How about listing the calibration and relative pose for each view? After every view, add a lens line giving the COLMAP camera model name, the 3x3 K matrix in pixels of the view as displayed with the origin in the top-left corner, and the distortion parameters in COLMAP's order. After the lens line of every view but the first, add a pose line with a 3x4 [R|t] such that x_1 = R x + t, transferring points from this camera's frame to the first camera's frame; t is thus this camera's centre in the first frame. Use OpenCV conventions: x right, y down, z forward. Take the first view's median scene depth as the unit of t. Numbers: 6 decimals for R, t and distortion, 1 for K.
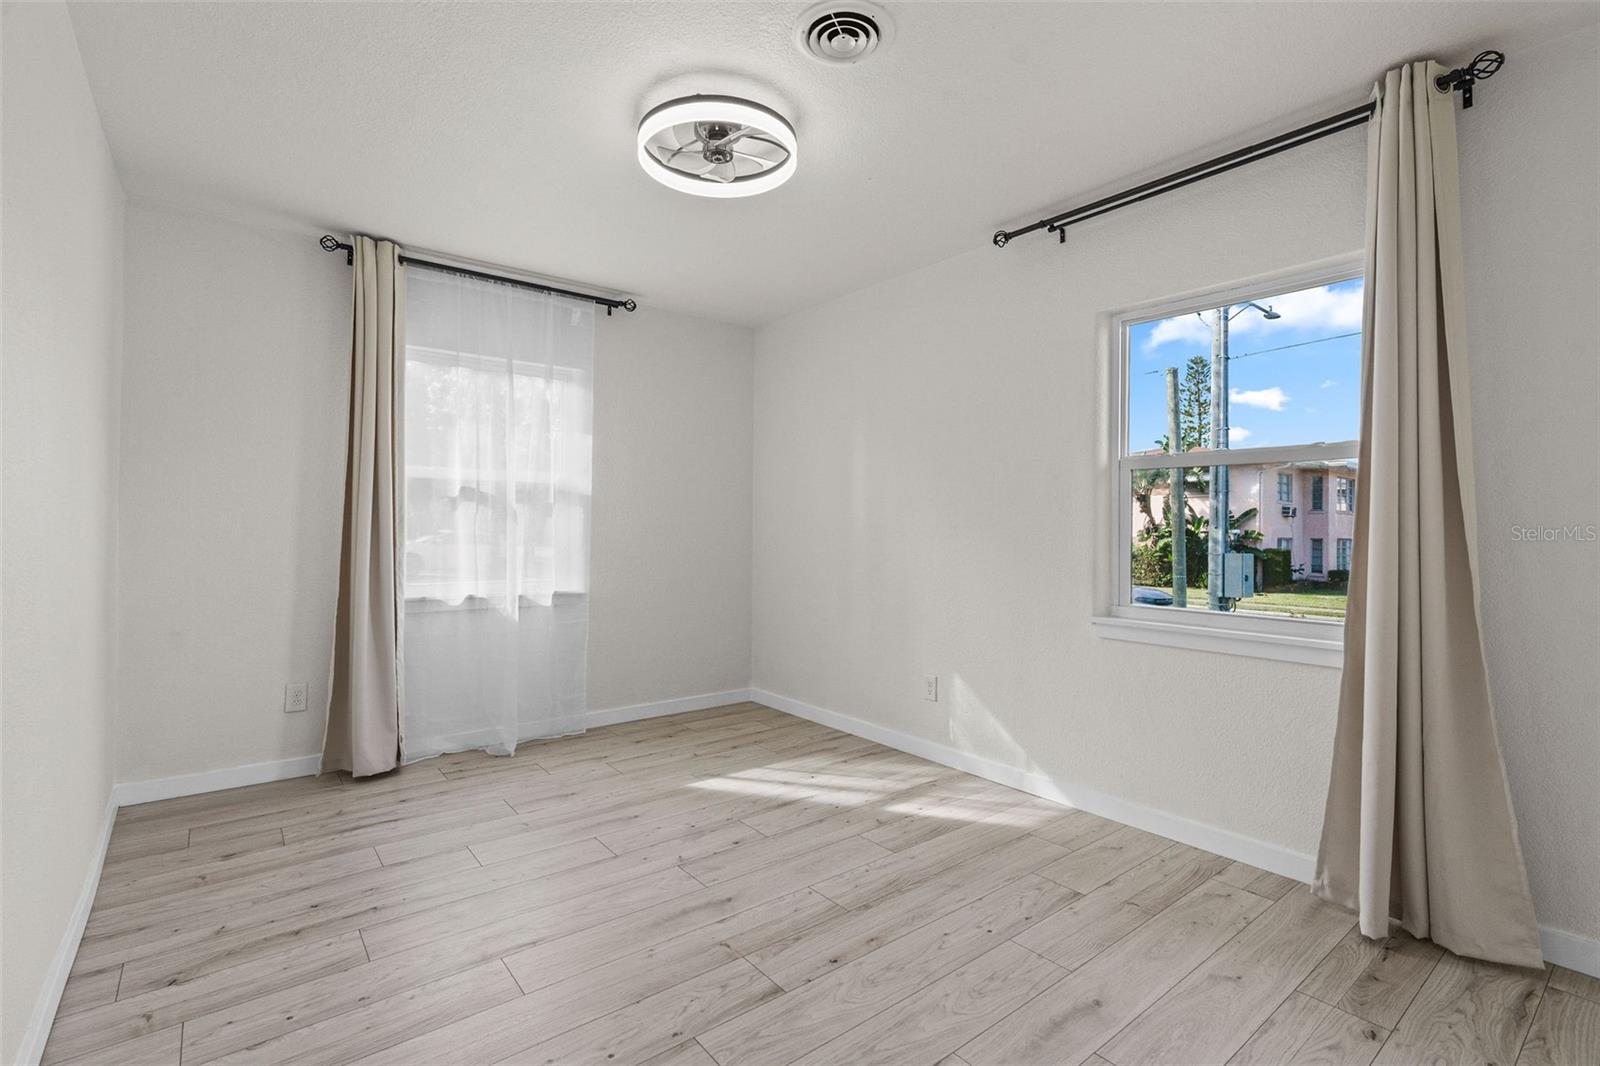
lens RADIAL K [[730.2, 0, 794.7], [0, 730.2, 525.5], [0, 0, 1]] dist [-0.005221, 0.000263]
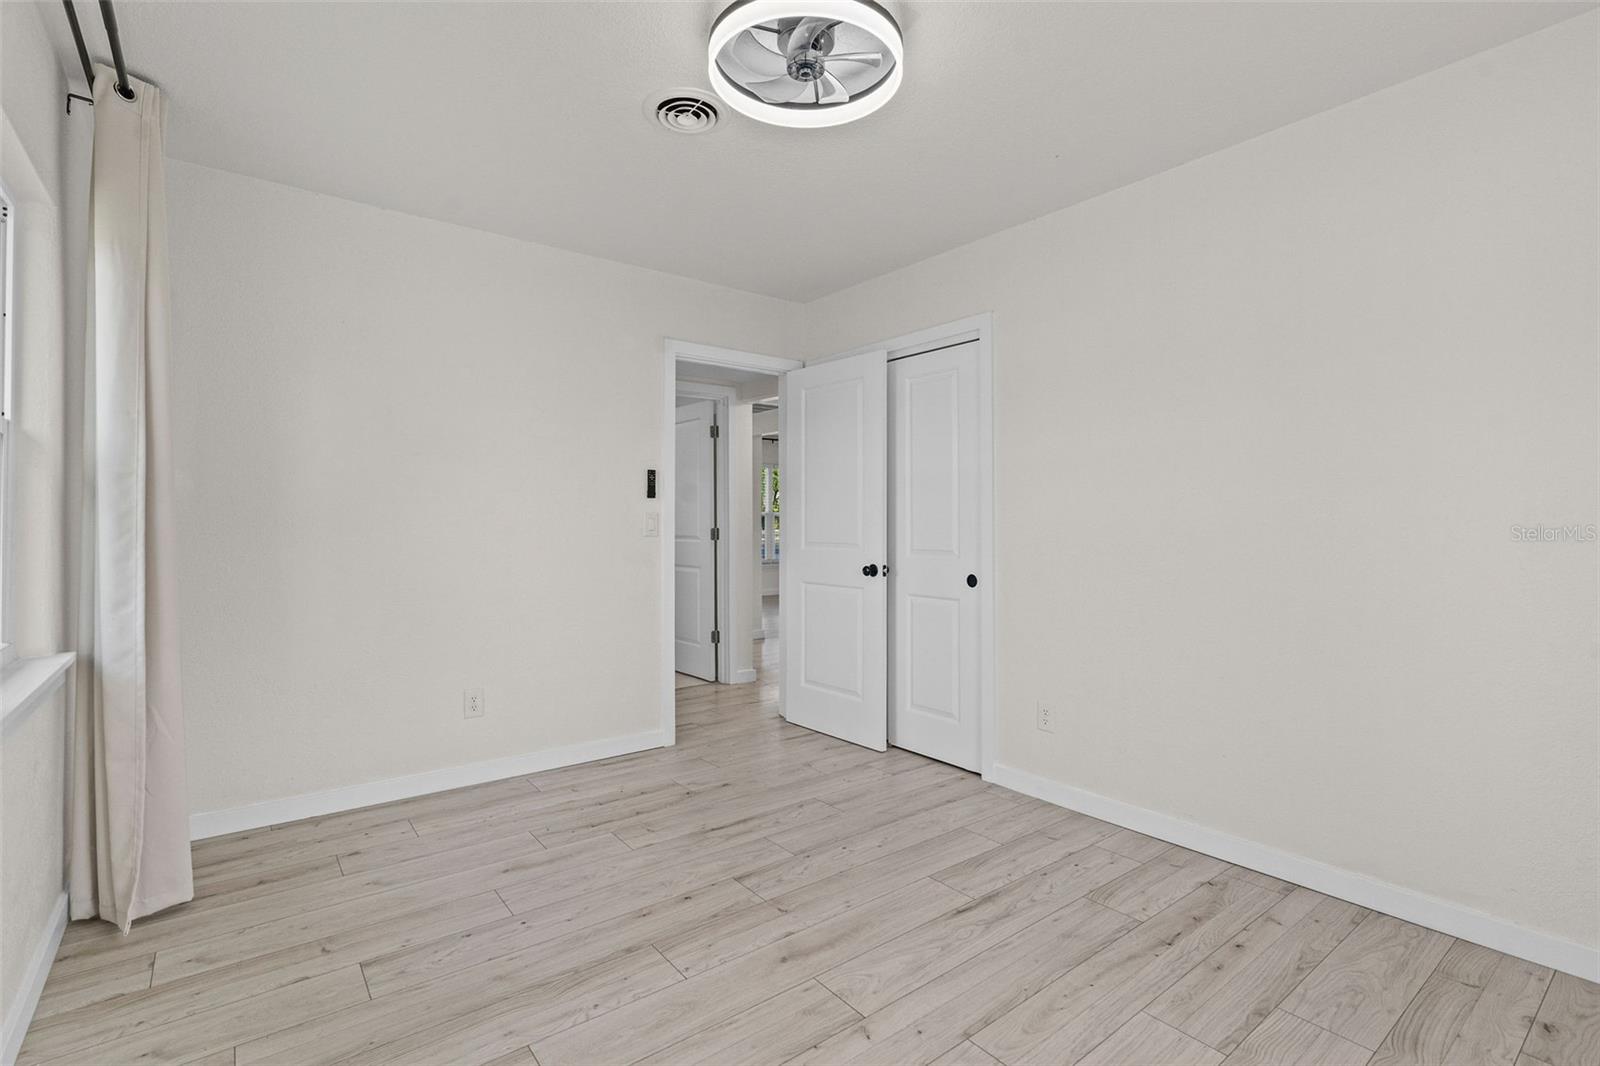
lens RADIAL K [[730.2, 0, 794.7], [0, 730.2, 525.5], [0, 0, 1]] dist [-0.005221, 0.000263]
pose [[-0.999897, -0.006546, 0.012772, -0.119417], [-0.006510, 0.999975, 0.002844, -0.000837], [-0.012790, 0.002761, -0.999914, 2.010892]]
